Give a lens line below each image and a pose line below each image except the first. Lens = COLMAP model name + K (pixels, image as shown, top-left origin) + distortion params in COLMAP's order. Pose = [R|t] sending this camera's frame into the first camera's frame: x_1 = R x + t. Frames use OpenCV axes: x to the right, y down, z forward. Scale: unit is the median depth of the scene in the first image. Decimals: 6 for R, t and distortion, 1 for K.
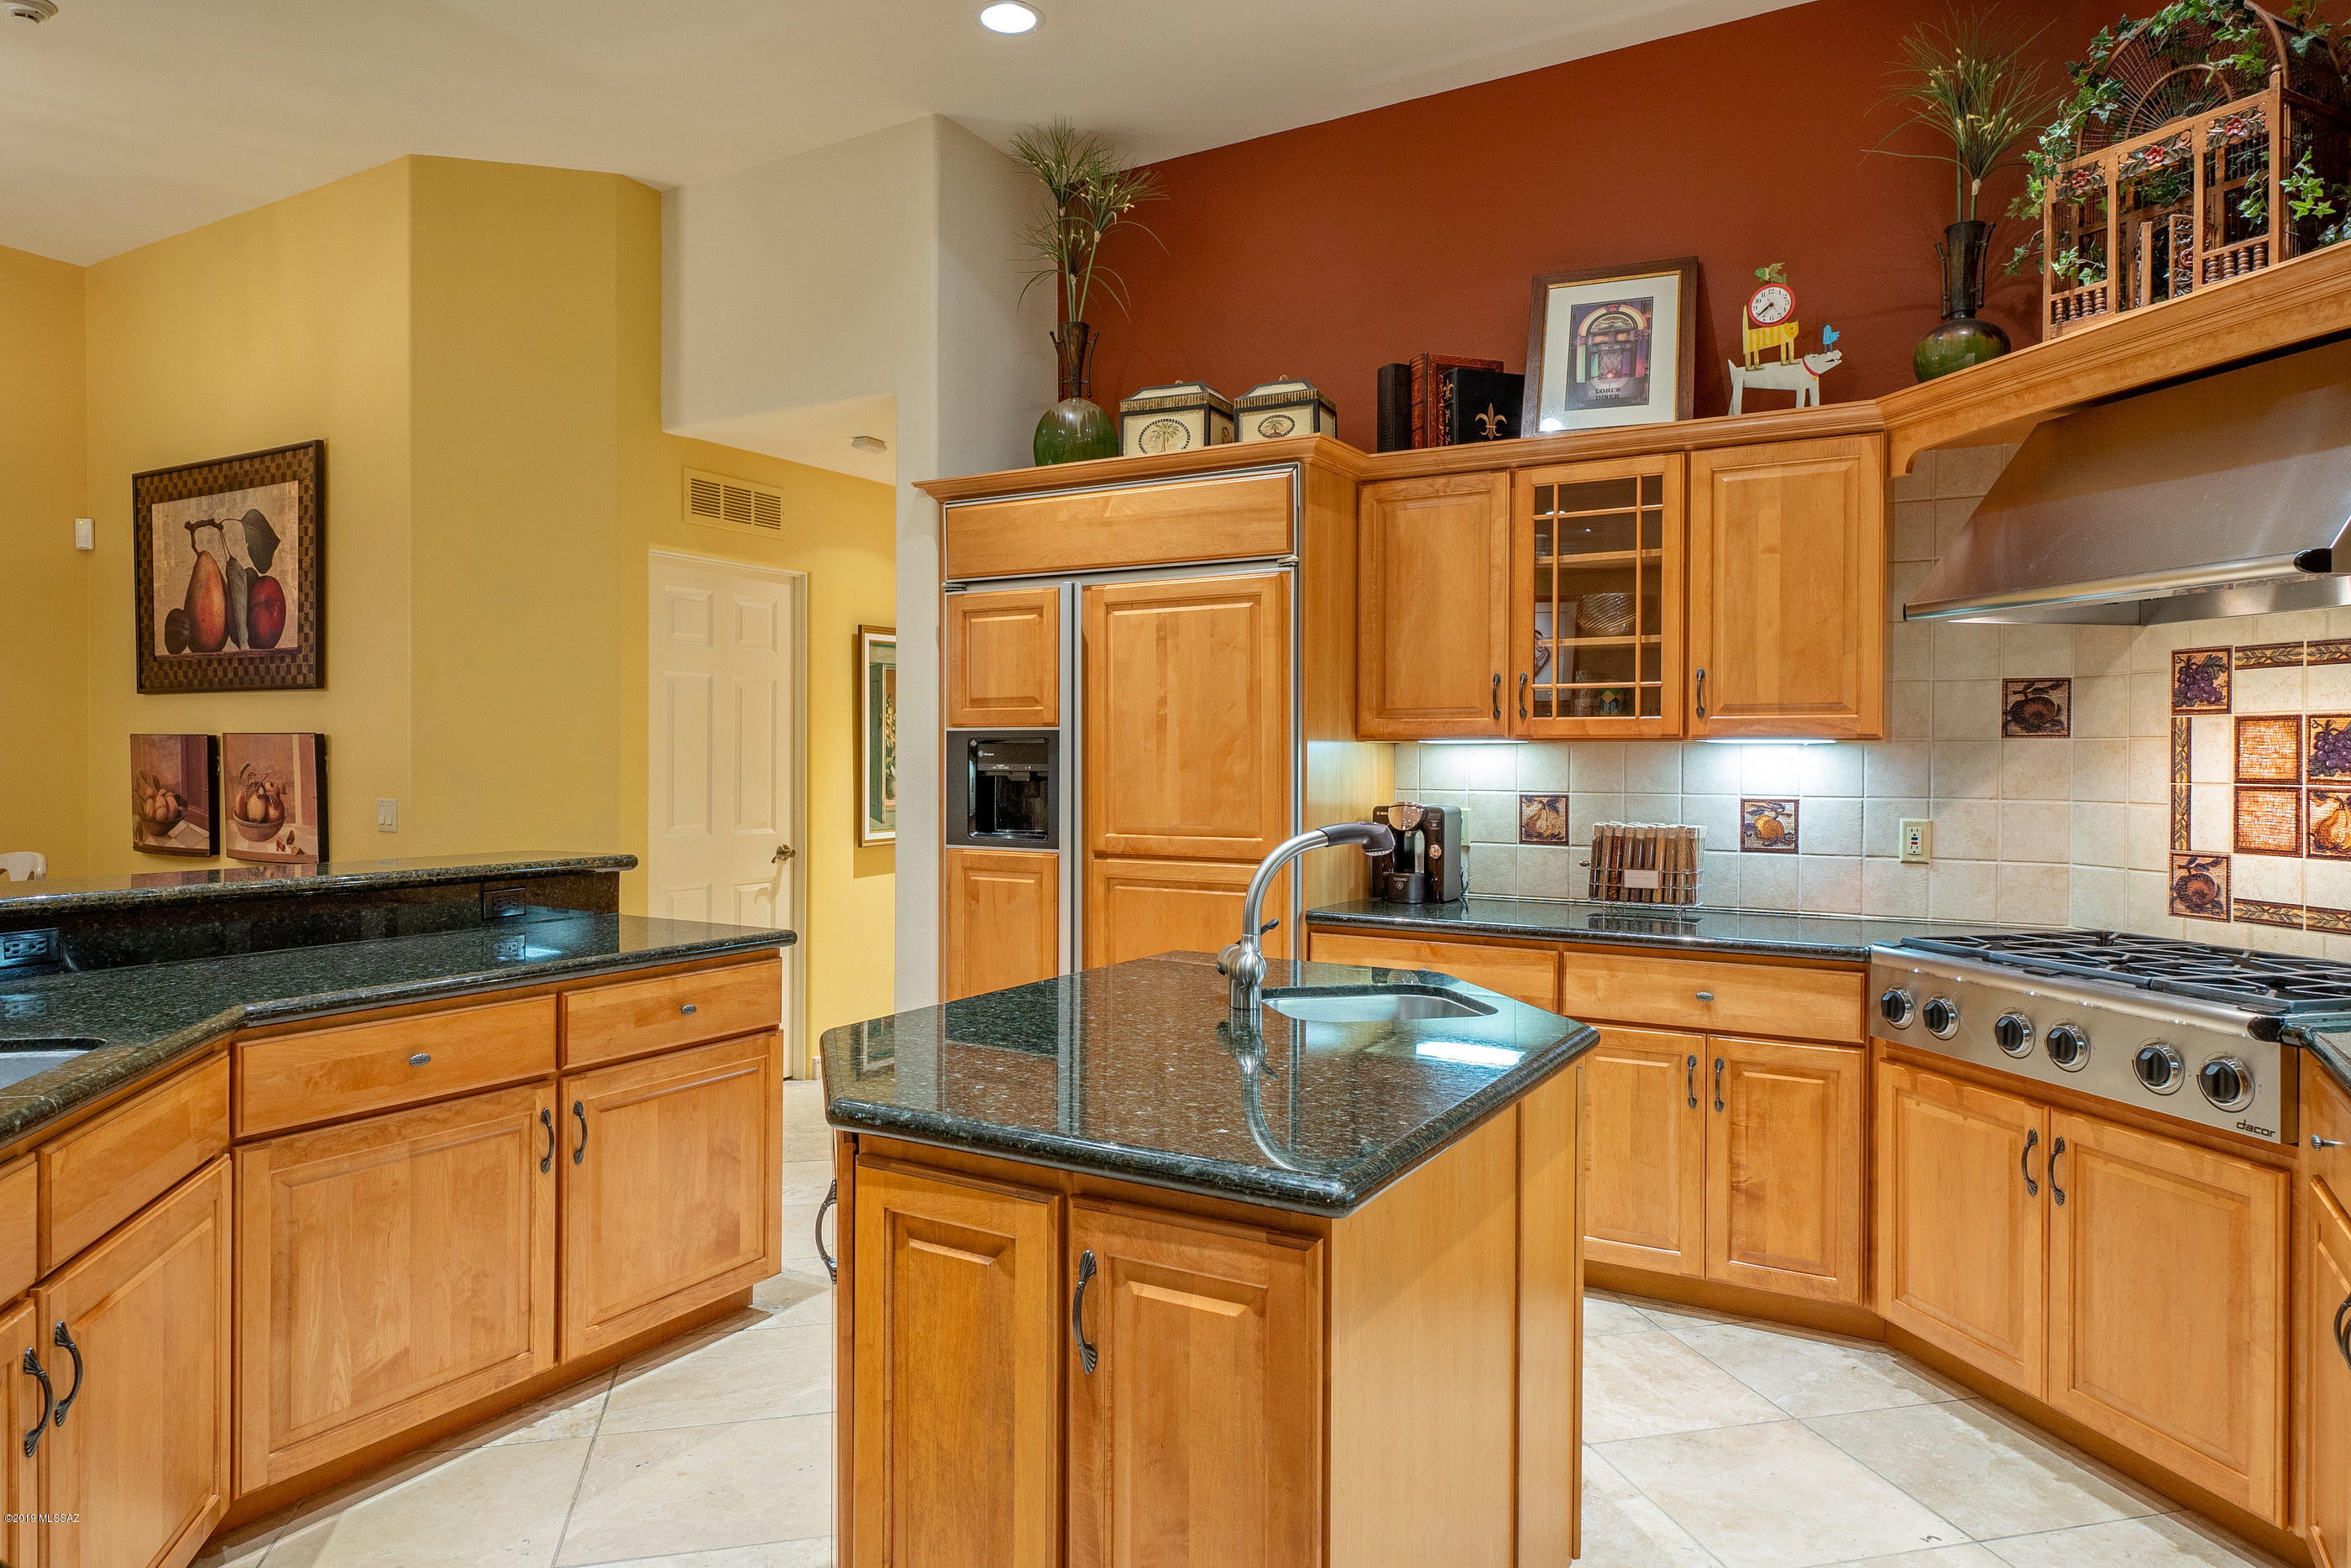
lens RADIAL K [[1414.4, 0, 1293.7], [0, 1414.4, 763.1], [0, 0, 1]] dist [0.003003, 0.003506]
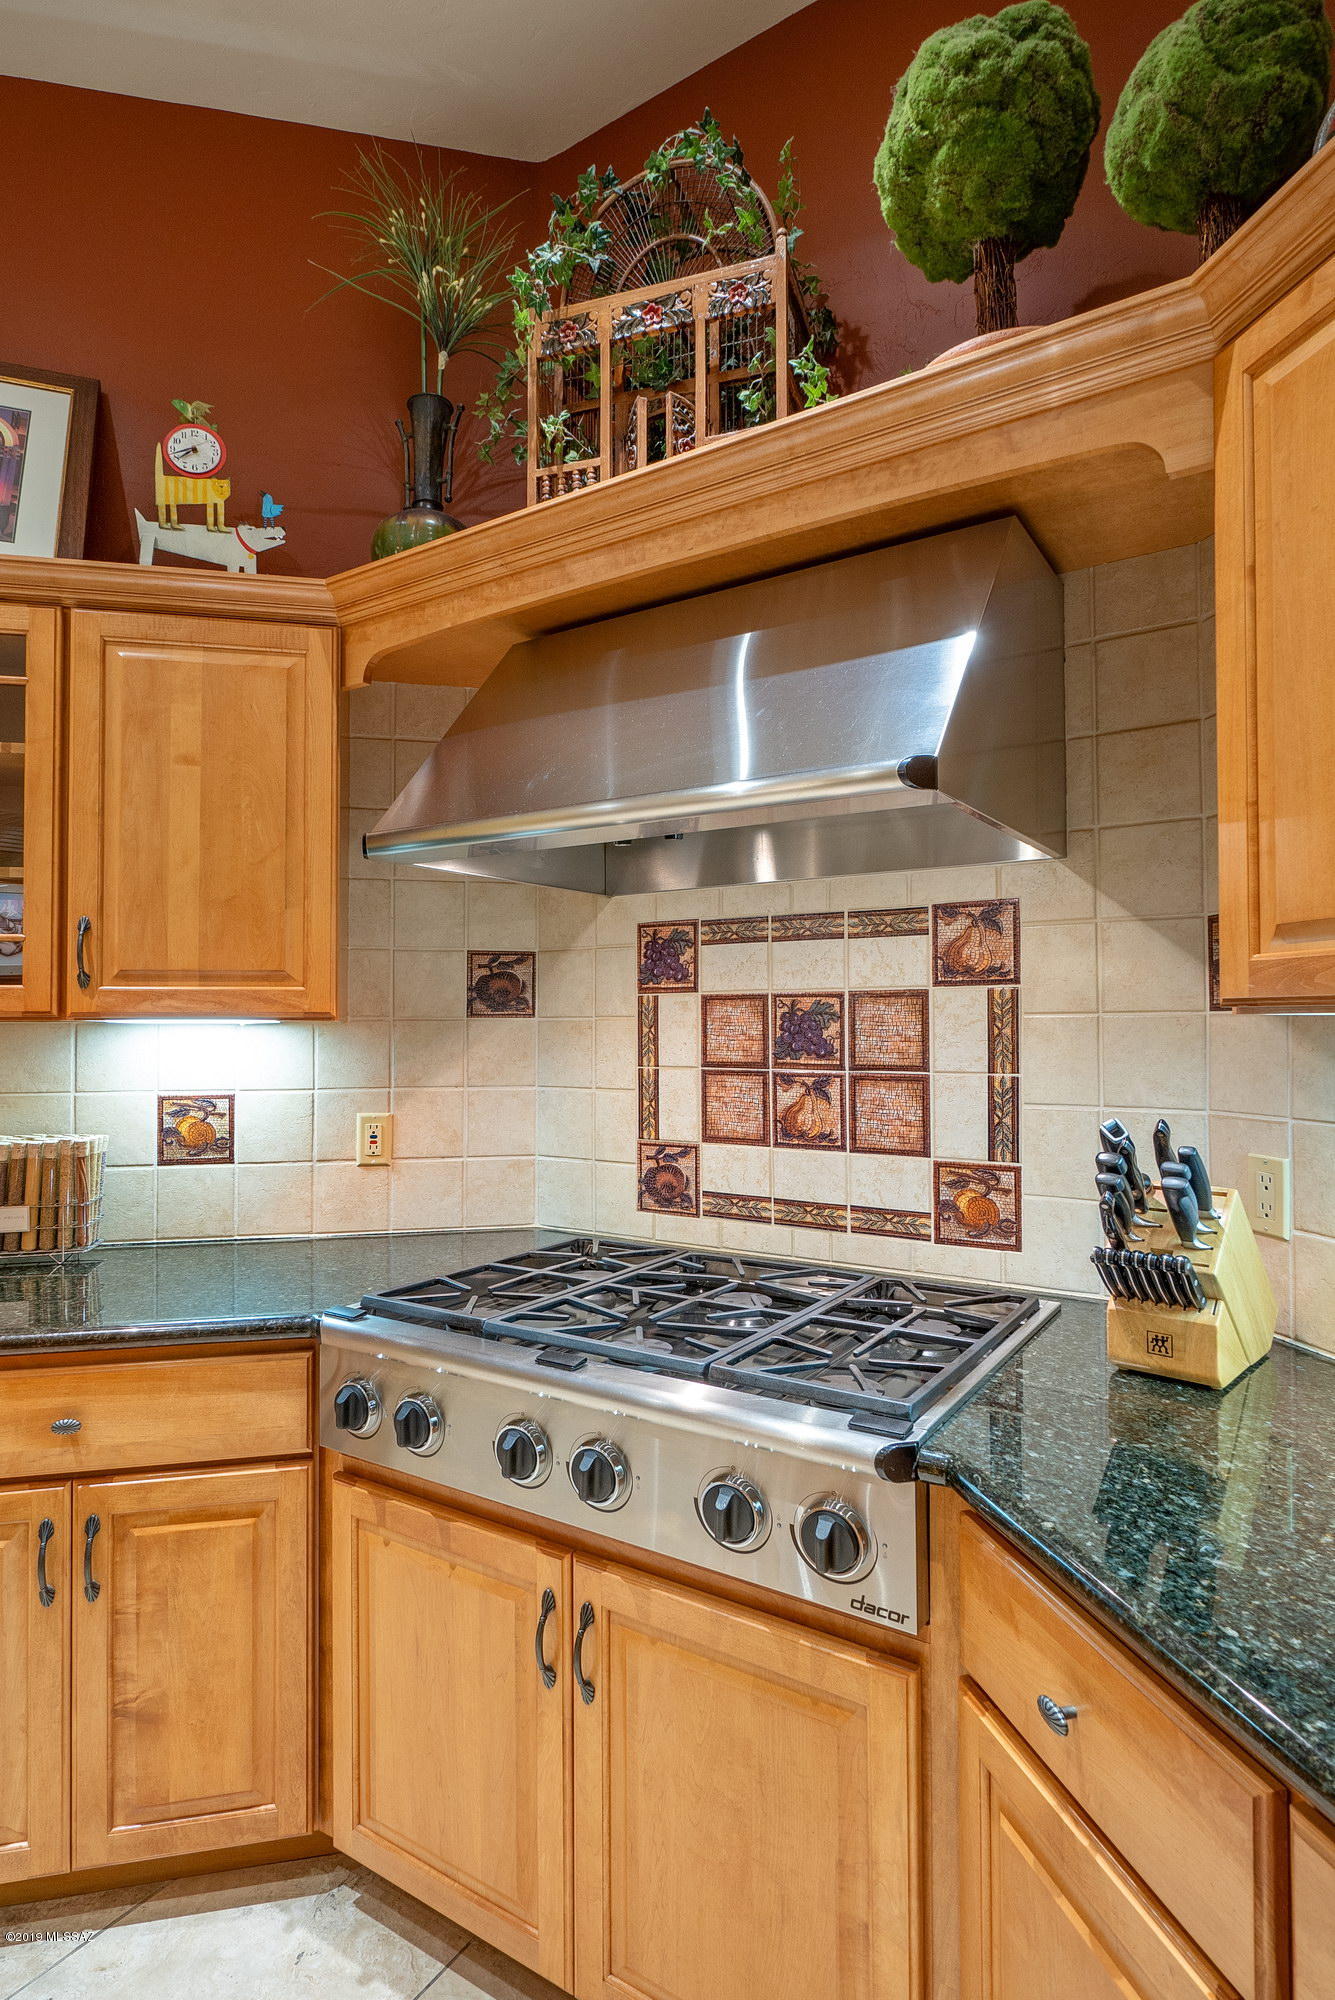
lens RADIAL K [[1051.0, 0, 672.4], [0, 1051.0, 1009.1], [0, 0, 1]] dist [-0.008583, -0.004188]
pose [[0.763106, 0.005122, 0.646253, 0.198284], [0.008981, 0.999788, -0.018529, -0.010910], [-0.646211, 0.019944, 0.762898, 0.473883]]
